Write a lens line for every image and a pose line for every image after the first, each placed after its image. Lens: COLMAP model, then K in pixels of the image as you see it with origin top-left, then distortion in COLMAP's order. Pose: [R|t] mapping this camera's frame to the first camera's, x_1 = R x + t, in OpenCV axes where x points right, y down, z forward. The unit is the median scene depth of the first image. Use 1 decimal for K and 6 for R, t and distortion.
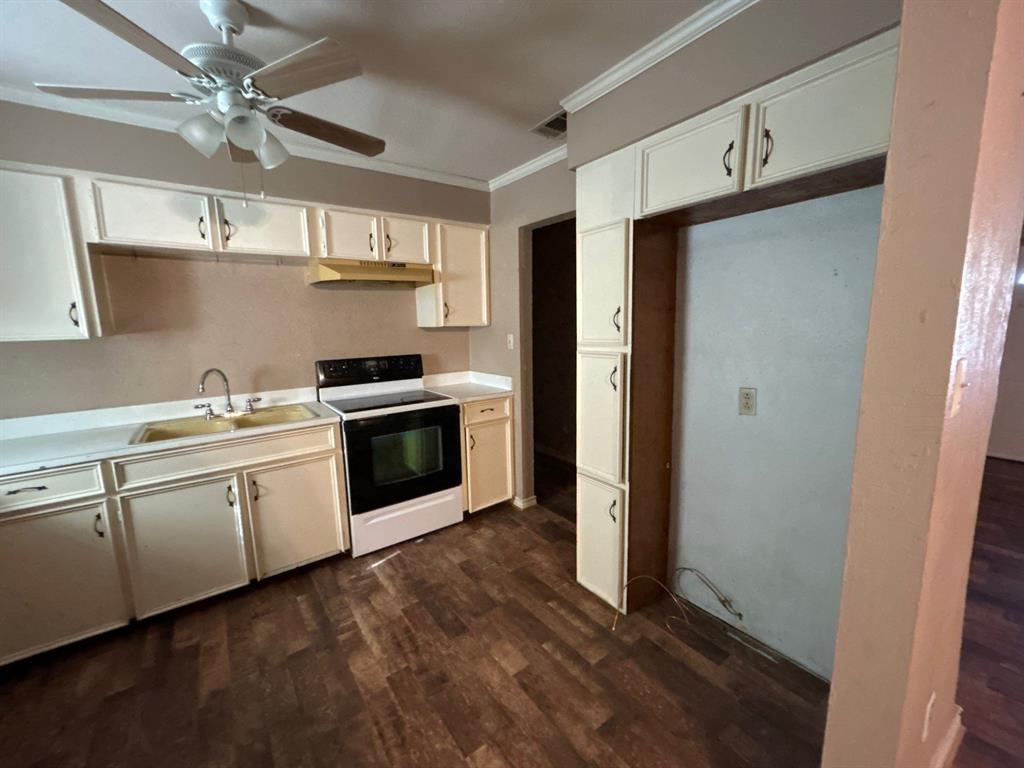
lens RADIAL K [[416.2, 0, 518.7], [0, 416.2, 382.0], [0, 0, 1]] dist [-0.002281, 0.000263]
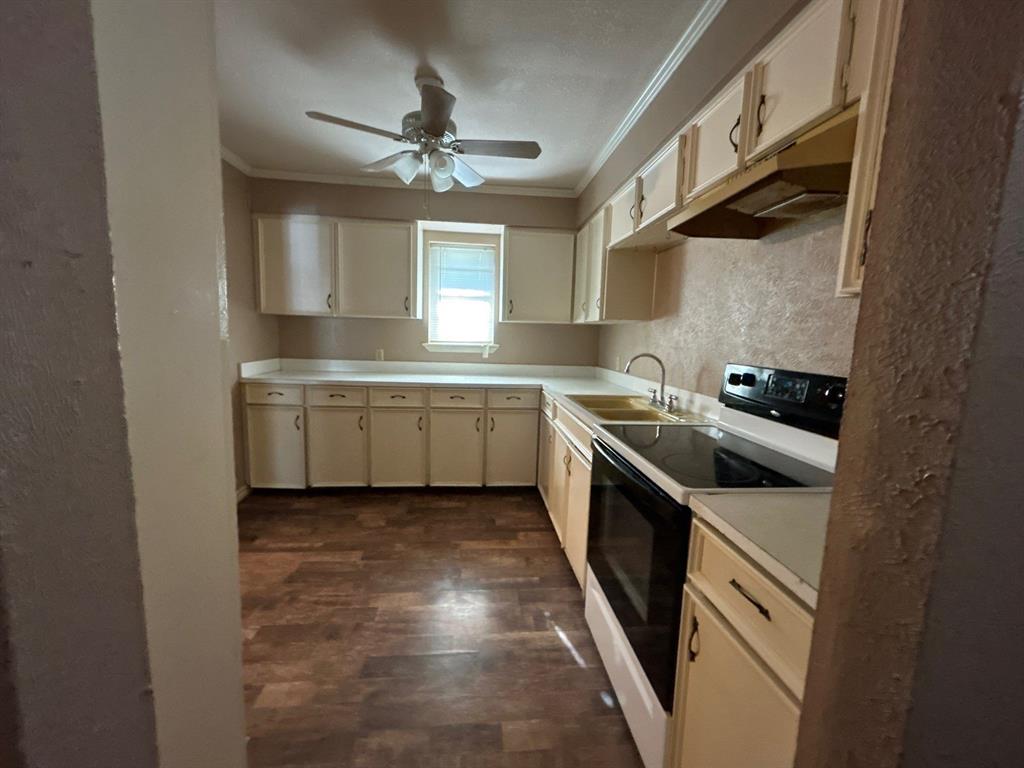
lens RADIAL K [[416.2, 0, 509.2], [0, 416.2, 385.1], [0, 0, 1]] dist [-0.002281, 0.000263]
pose [[-0.530838, 0.109955, -0.840310, 0.339429], [-0.146245, 0.964787, 0.218629, -0.159109], [0.834760, 0.238947, -0.496065, 1.527610]]
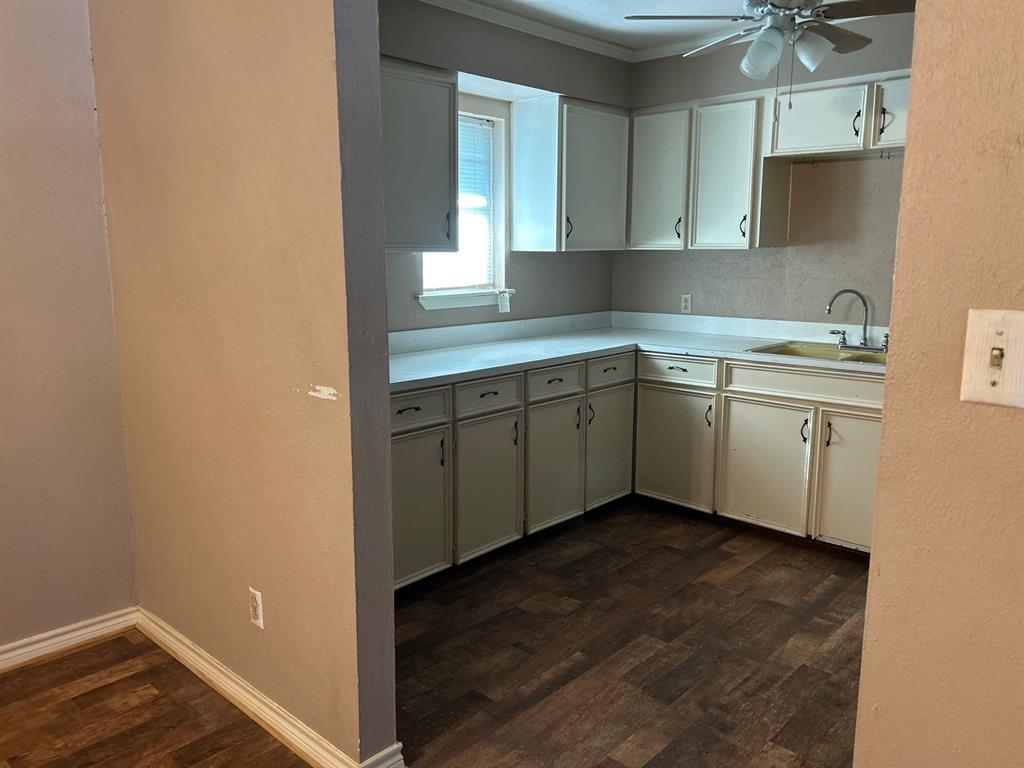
lens RADIAL K [[778.5, 0, 514.0], [0, 778.5, 376.2], [0, 0, 1]] dist [0.049830, -0.032381]
pose [[0.178544, 0.183627, -0.966645, 0.884109], [-0.150018, 0.976025, 0.157700, -0.012036], [0.972428, 0.116858, 0.201811, 0.044758]]
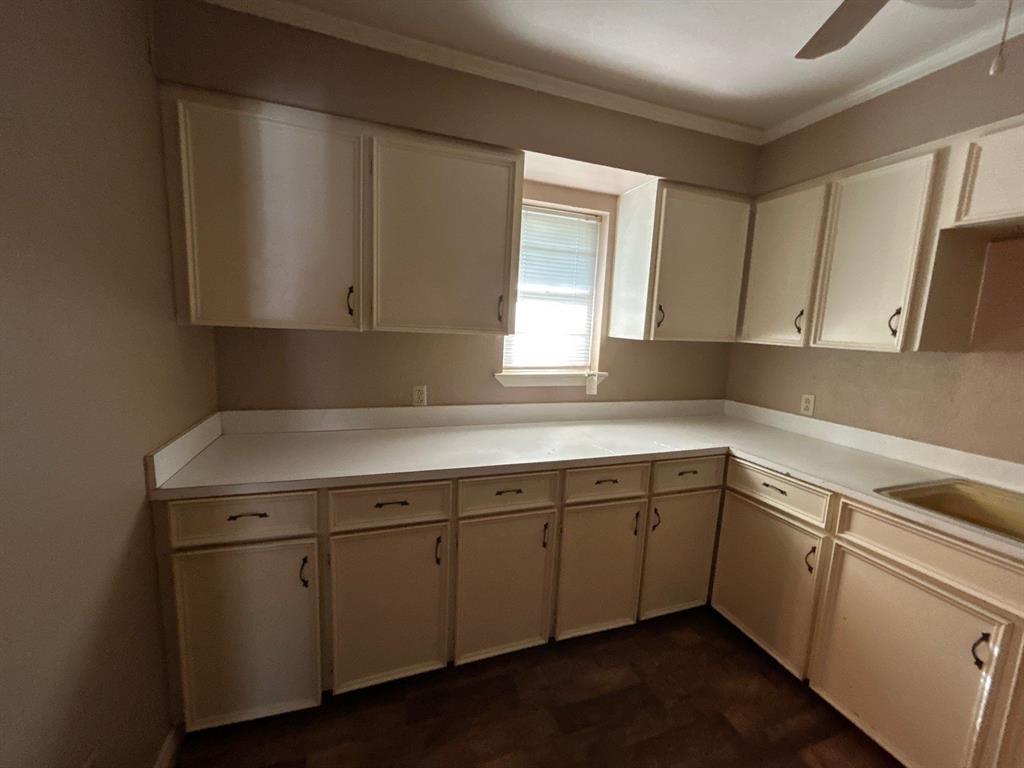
lens RADIAL K [[416.2, 0, 508.8], [0, 416.2, 382.0], [0, 0, 1]] dist [-0.002281, 0.000263]
pose [[-0.297180, 0.144100, -0.943885, -0.035967], [-0.178702, 0.962685, 0.203234, -0.078952], [0.937950, 0.229071, -0.260340, 0.518503]]
